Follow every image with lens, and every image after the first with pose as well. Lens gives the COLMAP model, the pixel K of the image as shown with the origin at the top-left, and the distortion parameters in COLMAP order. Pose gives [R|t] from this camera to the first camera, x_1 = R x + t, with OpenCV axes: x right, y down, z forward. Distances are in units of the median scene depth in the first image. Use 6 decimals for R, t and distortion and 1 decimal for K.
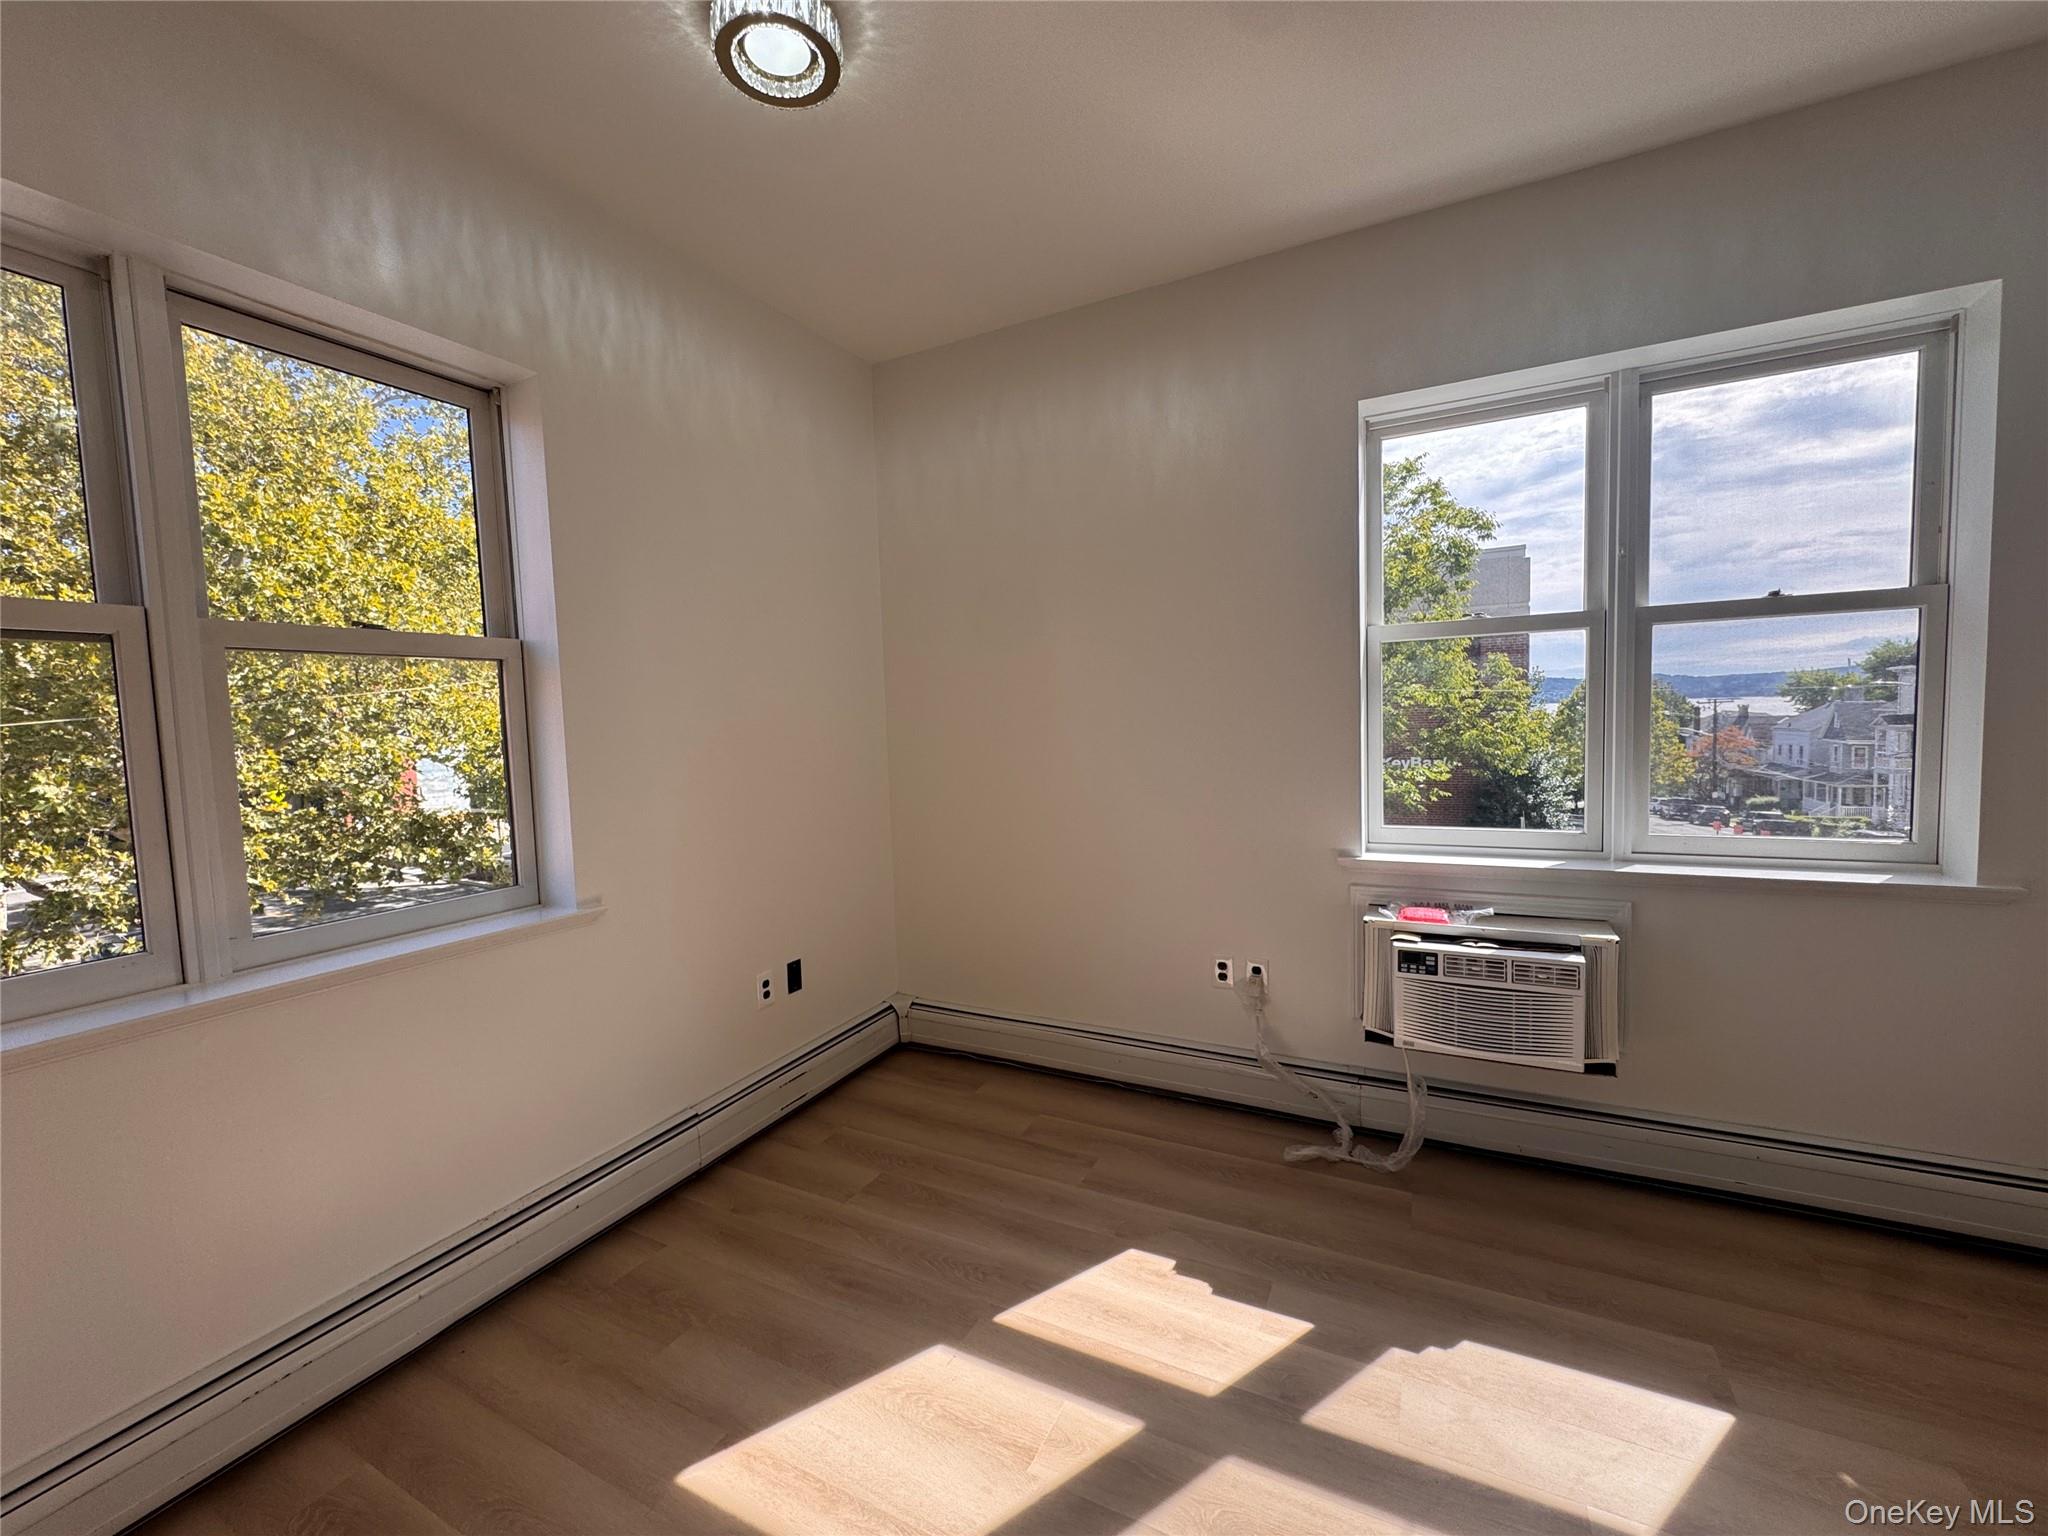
lens RADIAL K [[818.2, 0, 1024.0], [0, 818.2, 768.0], [0, 0, 1]] dist [-0.003247, -0.000224]
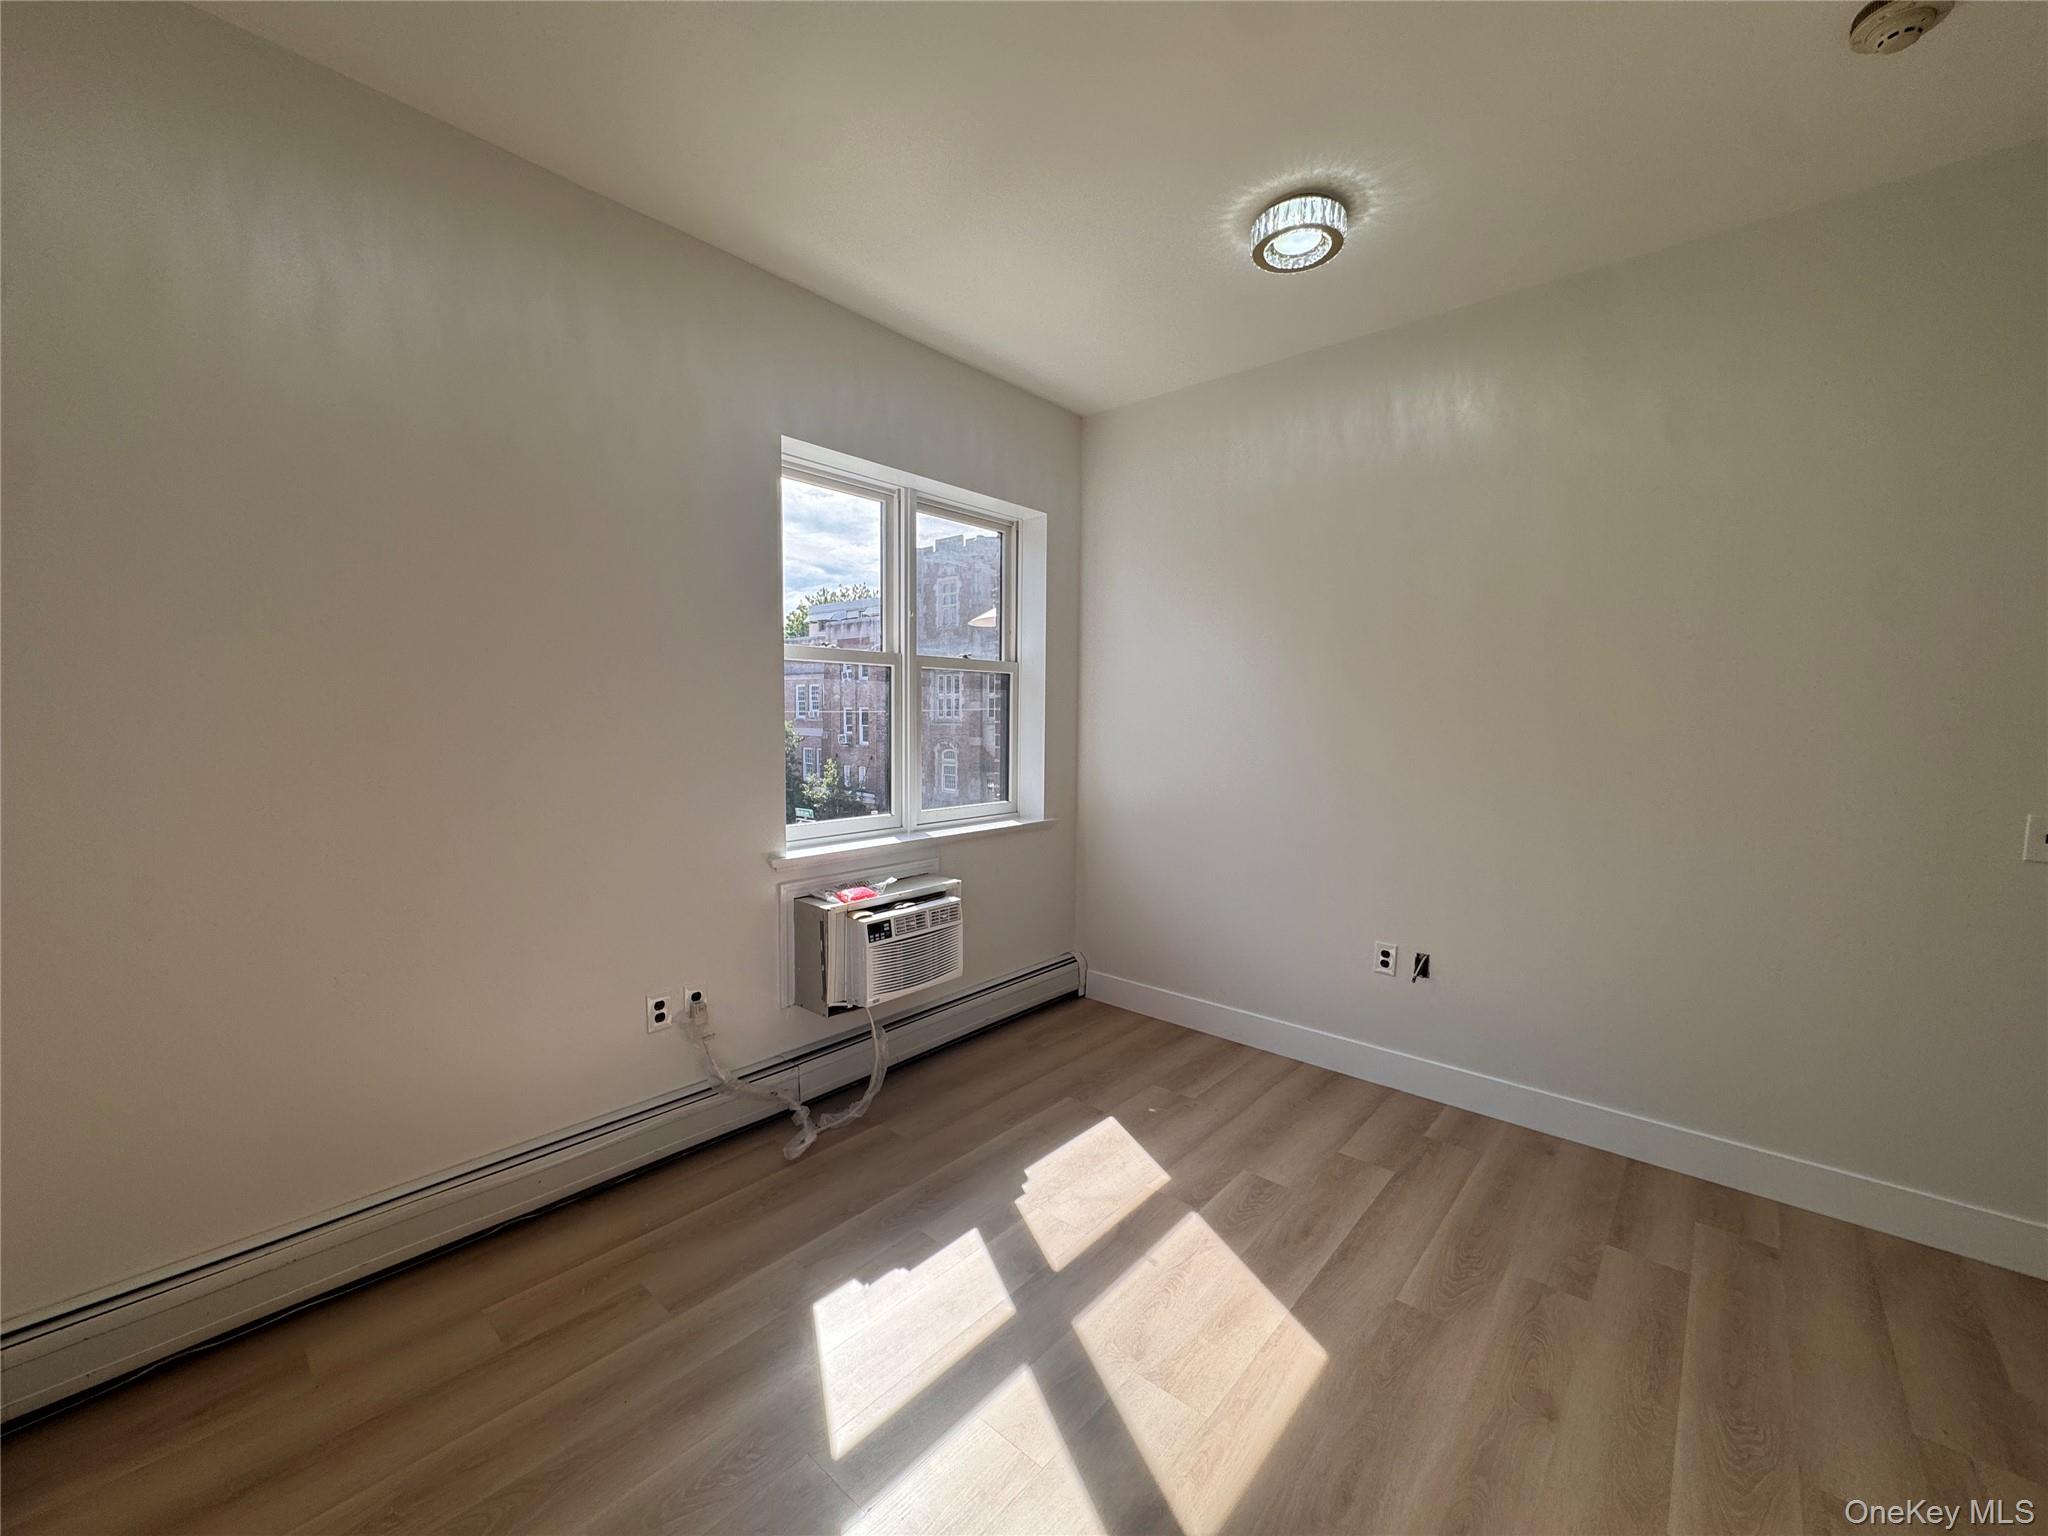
lens RADIAL K [[812.9, 0, 1022.6], [0, 812.9, 759.7], [0, 0, 1]] dist [-0.004137, -0.000142]
pose [[0.245933, -0.018884, 0.969103, -0.623177], [0.044327, 0.998983, 0.008217, -0.016225], [-0.968273, 0.040937, 0.246520, 0.481750]]
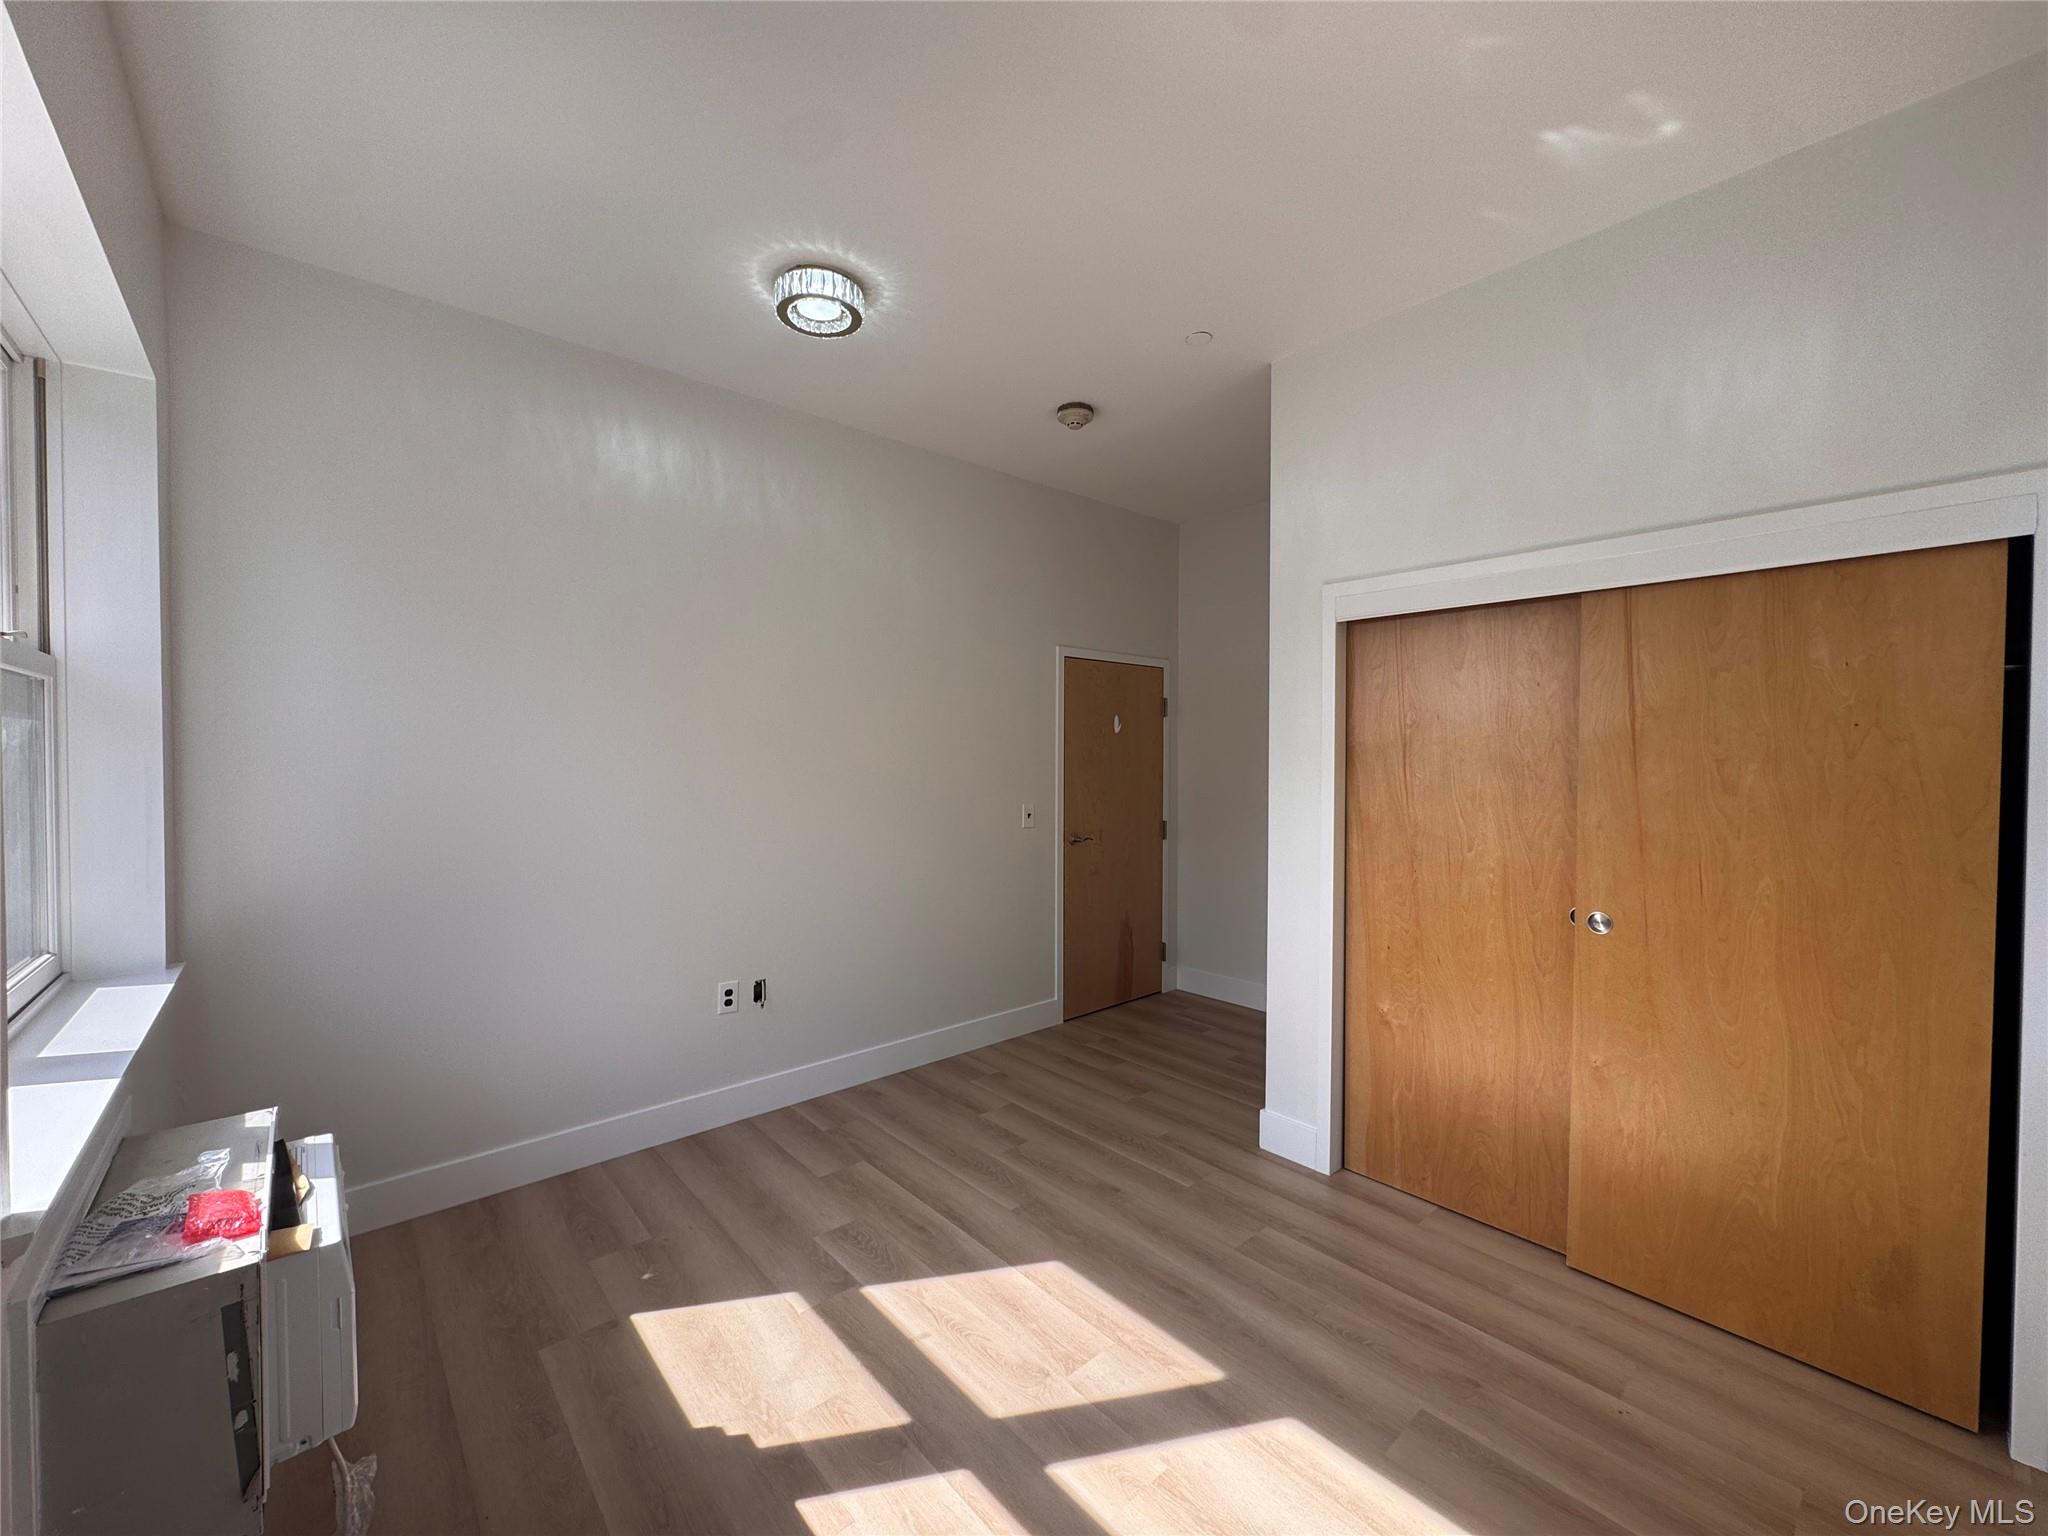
lens RADIAL K [[814.2, 0, 1024.0], [0, 814.2, 768.0], [0, 0, 1]] dist [-0.002762, -0.000038]
pose [[-0.929918, 0.026768, 0.366792, -0.155542], [0.053543, 0.996575, 0.063018, -0.093284], [-0.363848, 0.078241, -0.928166, 1.300830]]
